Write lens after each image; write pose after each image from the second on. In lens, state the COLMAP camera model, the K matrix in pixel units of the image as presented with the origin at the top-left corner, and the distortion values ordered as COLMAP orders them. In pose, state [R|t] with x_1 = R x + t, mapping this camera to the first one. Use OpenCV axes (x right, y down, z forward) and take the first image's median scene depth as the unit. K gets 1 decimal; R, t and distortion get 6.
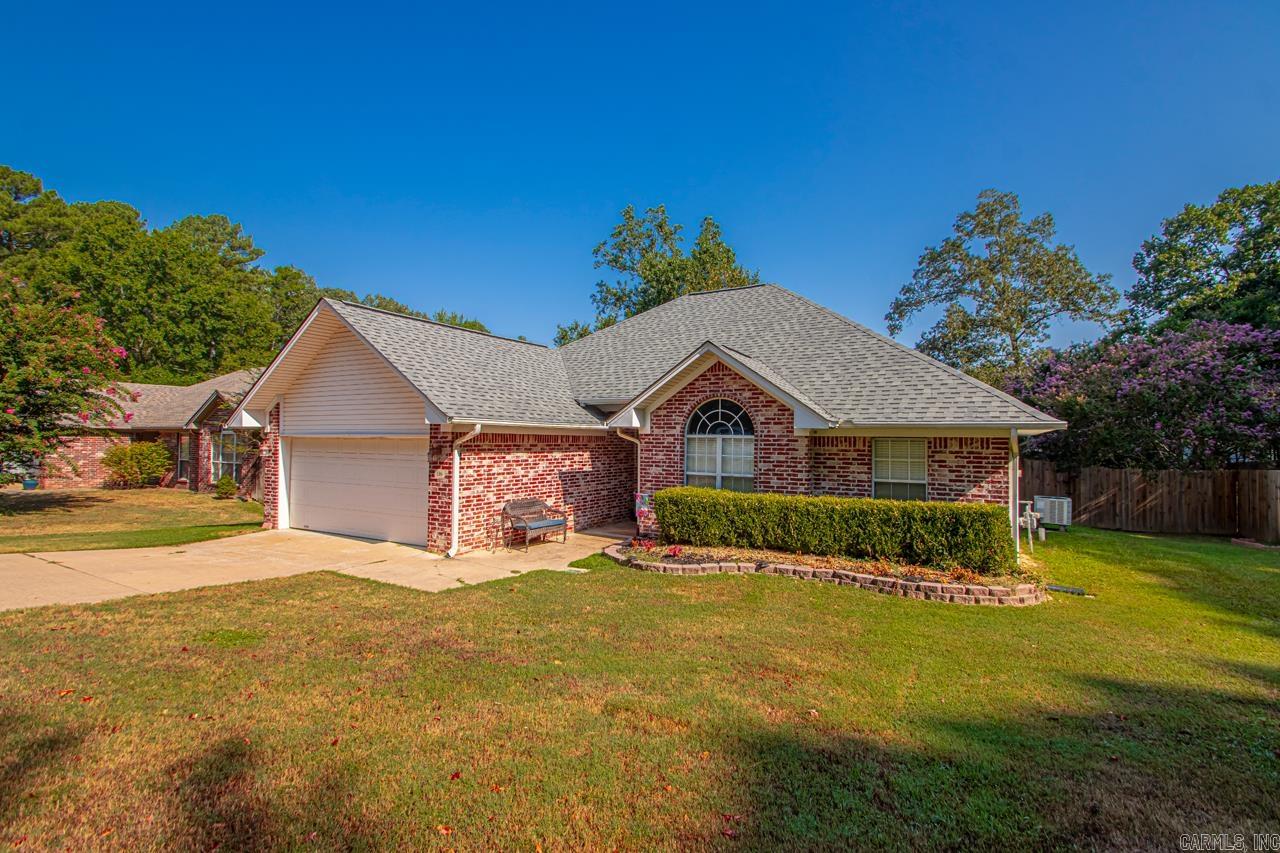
lens RADIAL K [[681.2, 0, 643.9], [0, 681.2, 441.5], [0, 0, 1]] dist [0.021012, -0.030613]
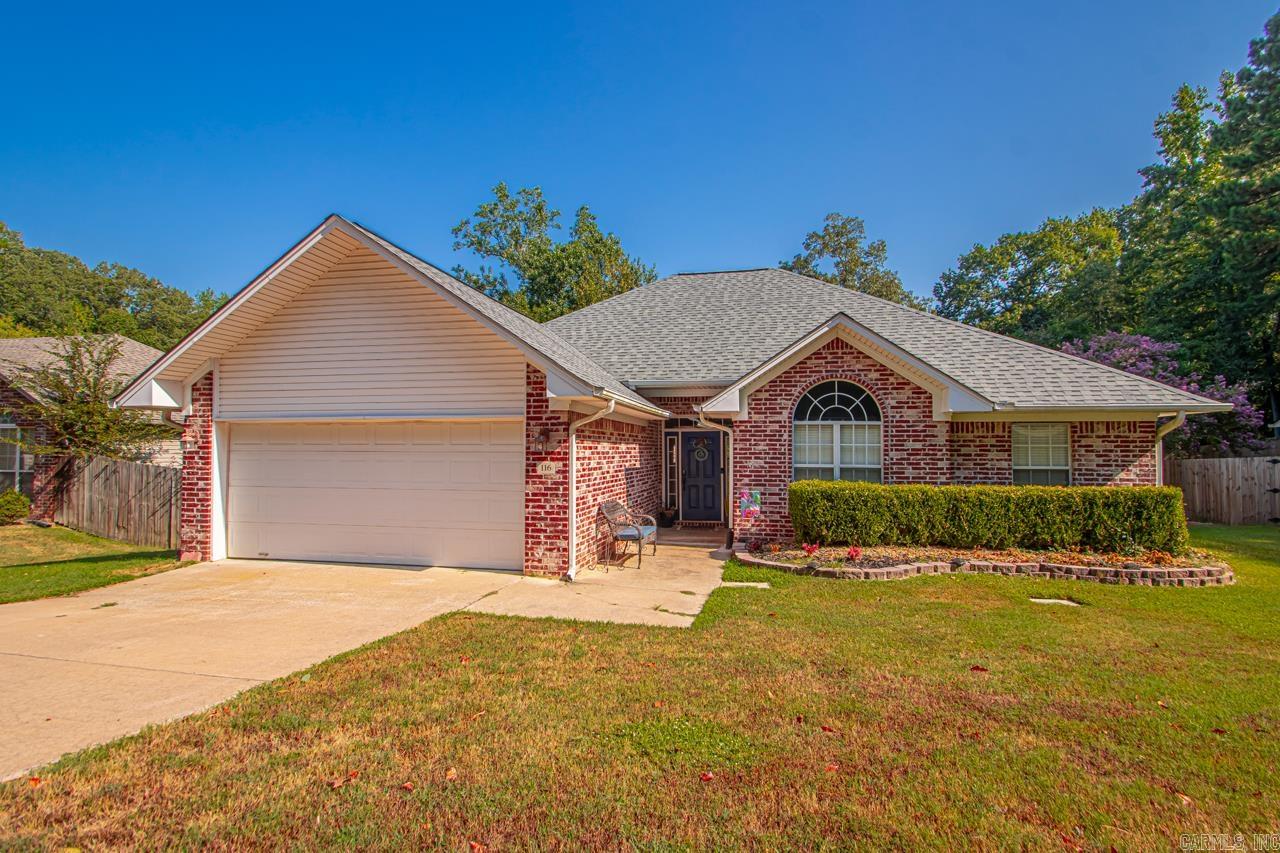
lens RADIAL K [[681.2, 0, 643.9], [0, 681.2, 441.5], [0, 0, 1]] dist [0.021012, -0.030613]
pose [[0.935833, 0.000514, 0.352443, -0.460061], [0.006146, 0.999823, -0.017778, 0.032768], [-0.352389, 0.018803, 0.935665, 0.277806]]
